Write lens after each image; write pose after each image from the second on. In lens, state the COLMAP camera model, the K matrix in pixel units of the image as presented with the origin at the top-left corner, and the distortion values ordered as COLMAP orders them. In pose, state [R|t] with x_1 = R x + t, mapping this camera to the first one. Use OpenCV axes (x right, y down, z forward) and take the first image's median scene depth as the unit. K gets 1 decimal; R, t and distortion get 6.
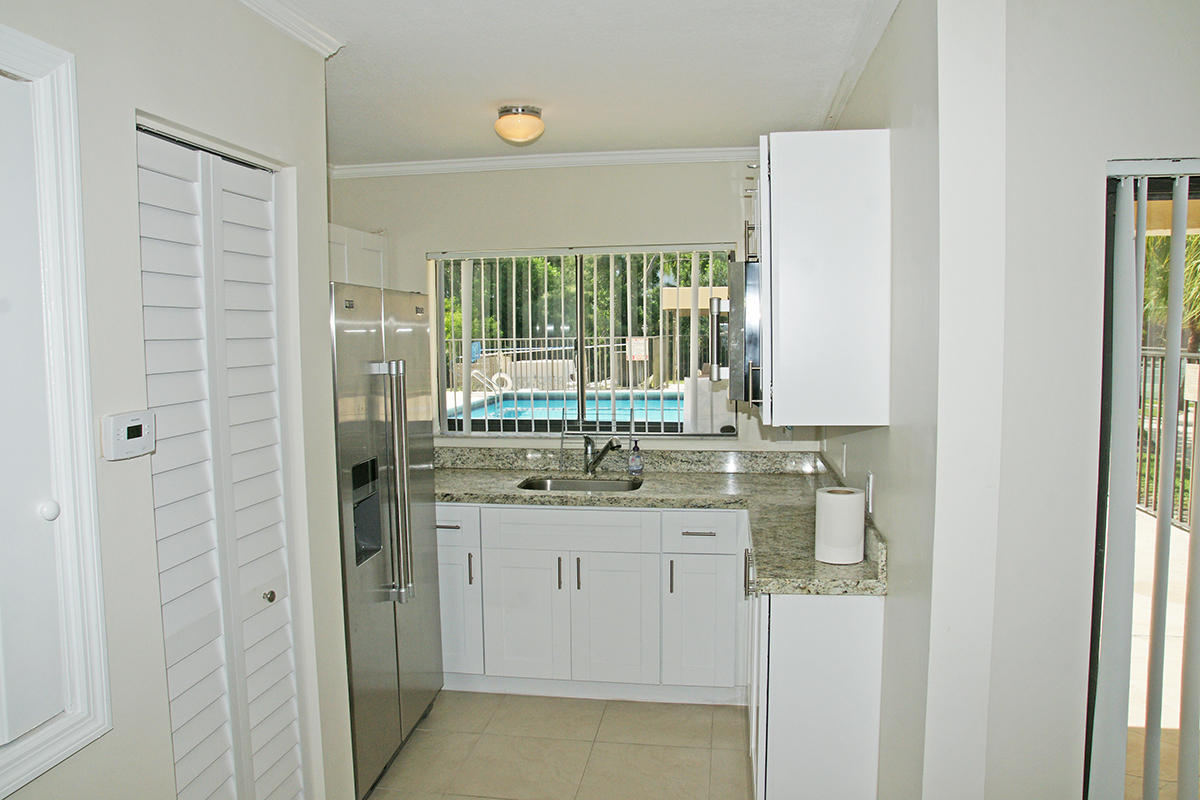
lens RADIAL K [[833.5, 0, 609.3], [0, 833.5, 402.2], [0, 0, 1]] dist [-0.151473, 0.109723]
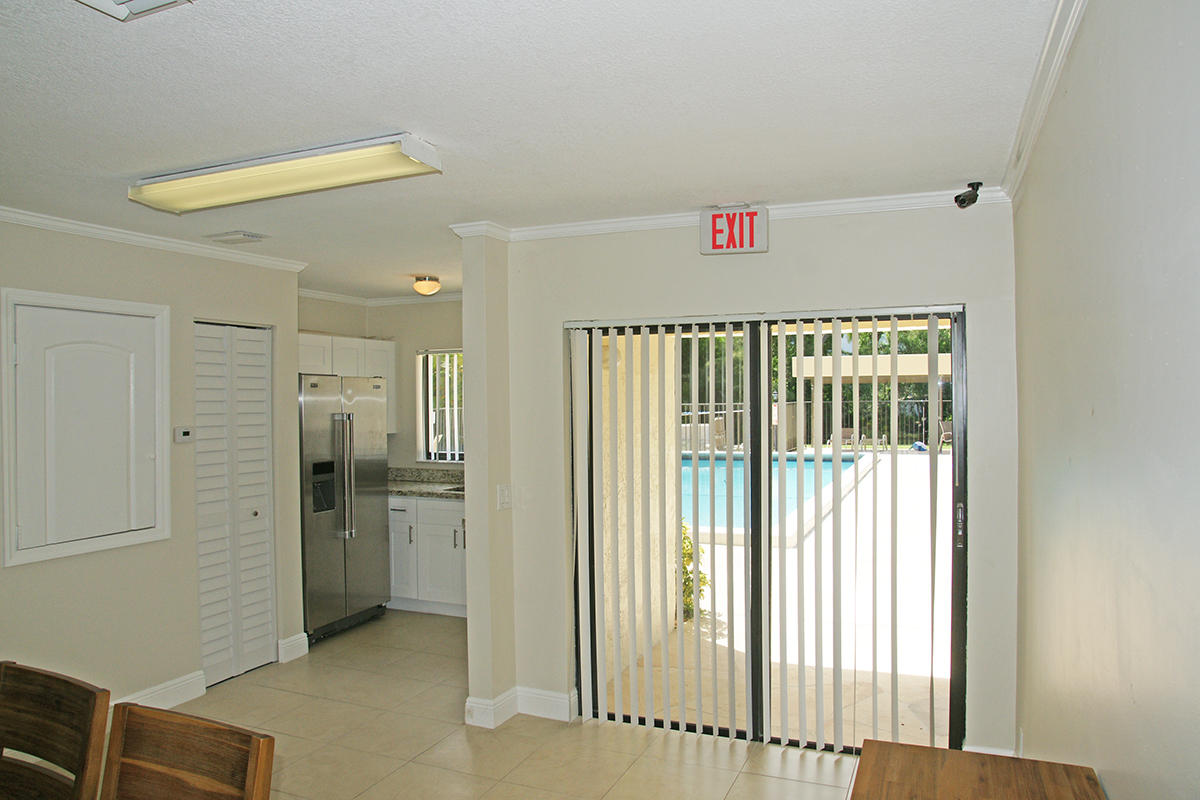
lens RADIAL K [[833.5, 0, 609.3], [0, 833.5, 402.2], [0, 0, 1]] dist [-0.151473, 0.109723]
pose [[0.970905, 0.005608, -0.239399, 0.578146], [-0.024236, 0.996894, -0.074937, 0.039039], [0.238235, 0.078559, 0.968025, -0.528222]]
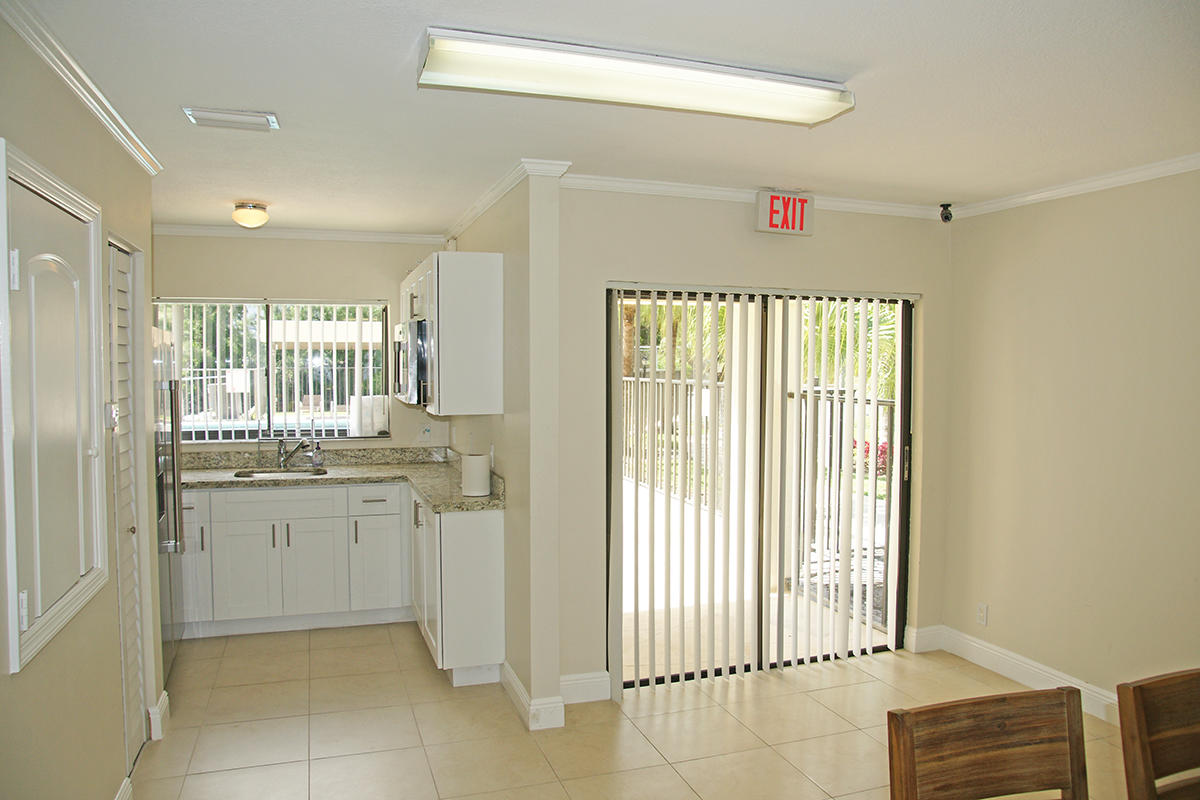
lens RADIAL K [[833.5, 0, 609.3], [0, 833.5, 402.2], [0, 0, 1]] dist [-0.151473, 0.109723]
pose [[0.883870, -0.007319, 0.467675, -0.171796], [0.026311, 0.999072, -0.034090, 0.038680], [-0.466991, 0.042436, 0.883243, -0.406314]]
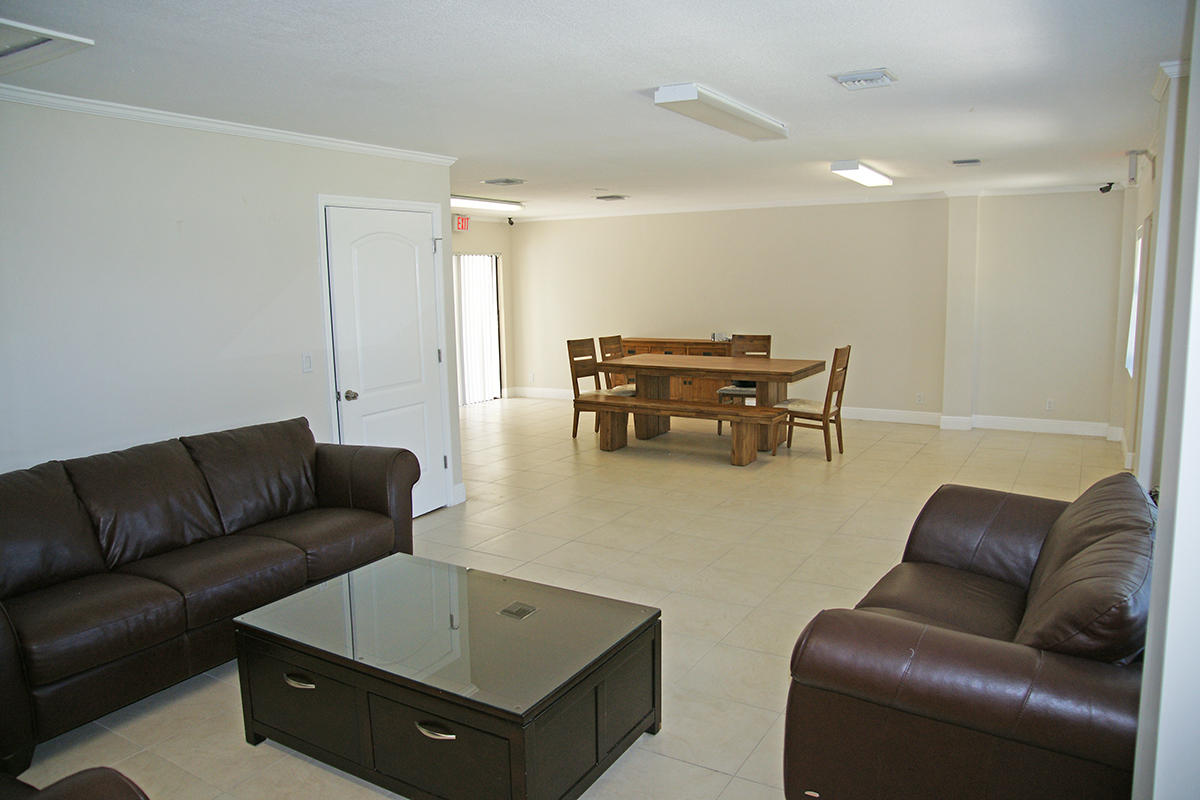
lens RADIAL K [[833.5, 0, 609.3], [0, 833.5, 402.2], [0, 0, 1]] dist [-0.151473, 0.109723]
pose [[0.381776, -0.127859, 0.915368, -1.781707], [0.089385, 0.990850, 0.101122, 0.115217], [-0.919922, 0.043215, 0.389712, -1.043110]]
